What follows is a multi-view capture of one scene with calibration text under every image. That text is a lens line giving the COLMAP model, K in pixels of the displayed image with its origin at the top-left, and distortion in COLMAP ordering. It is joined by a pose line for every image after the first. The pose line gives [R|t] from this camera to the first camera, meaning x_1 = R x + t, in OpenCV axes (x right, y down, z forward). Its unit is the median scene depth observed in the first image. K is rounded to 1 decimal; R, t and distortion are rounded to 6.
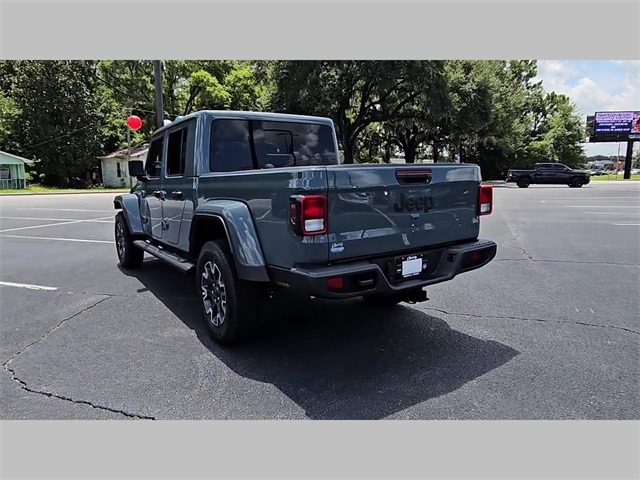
lens RADIAL K [[425.8, 0, 306.1], [0, 425.8, 241.8], [0, 0, 1]] dist [0.005569, -0.002320]
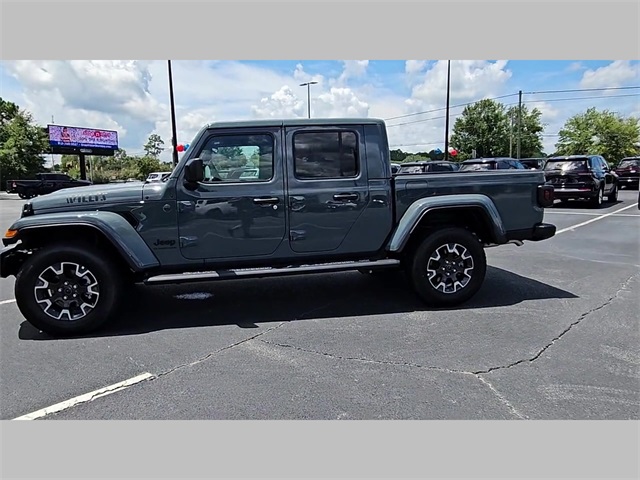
lens RADIAL K [[438.0, 0, 301.0], [0, 438.0, 240.4], [0, 0, 1]] dist [0.006599, -0.005696]
pose [[0.408527, -0.126582, 0.903926, -0.095774], [0.155419, 0.985521, 0.067766, -0.007329], [-0.899417, 0.112803, 0.422285, 0.050579]]
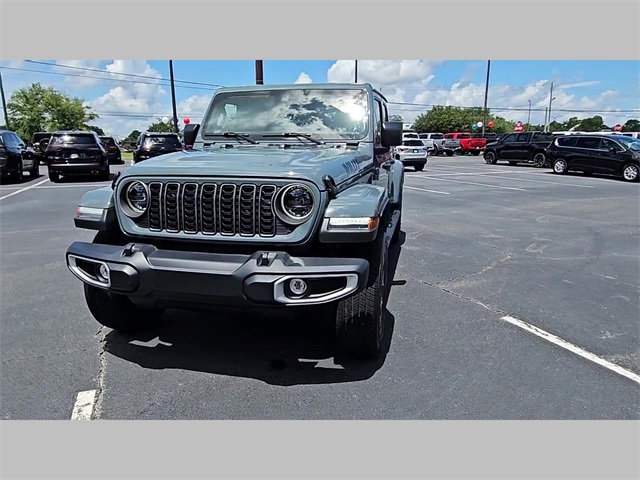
lens RADIAL K [[444.5, 0, 306.5], [0, 444.5, 245.4], [0, 0, 1]] dist [0.006770, -0.000073]
pose [[-0.674554, -0.145532, 0.723738, -0.080856], [0.126152, 0.943231, 0.307247, -0.022808], [-0.727367, 0.298555, -0.617902, 0.150993]]
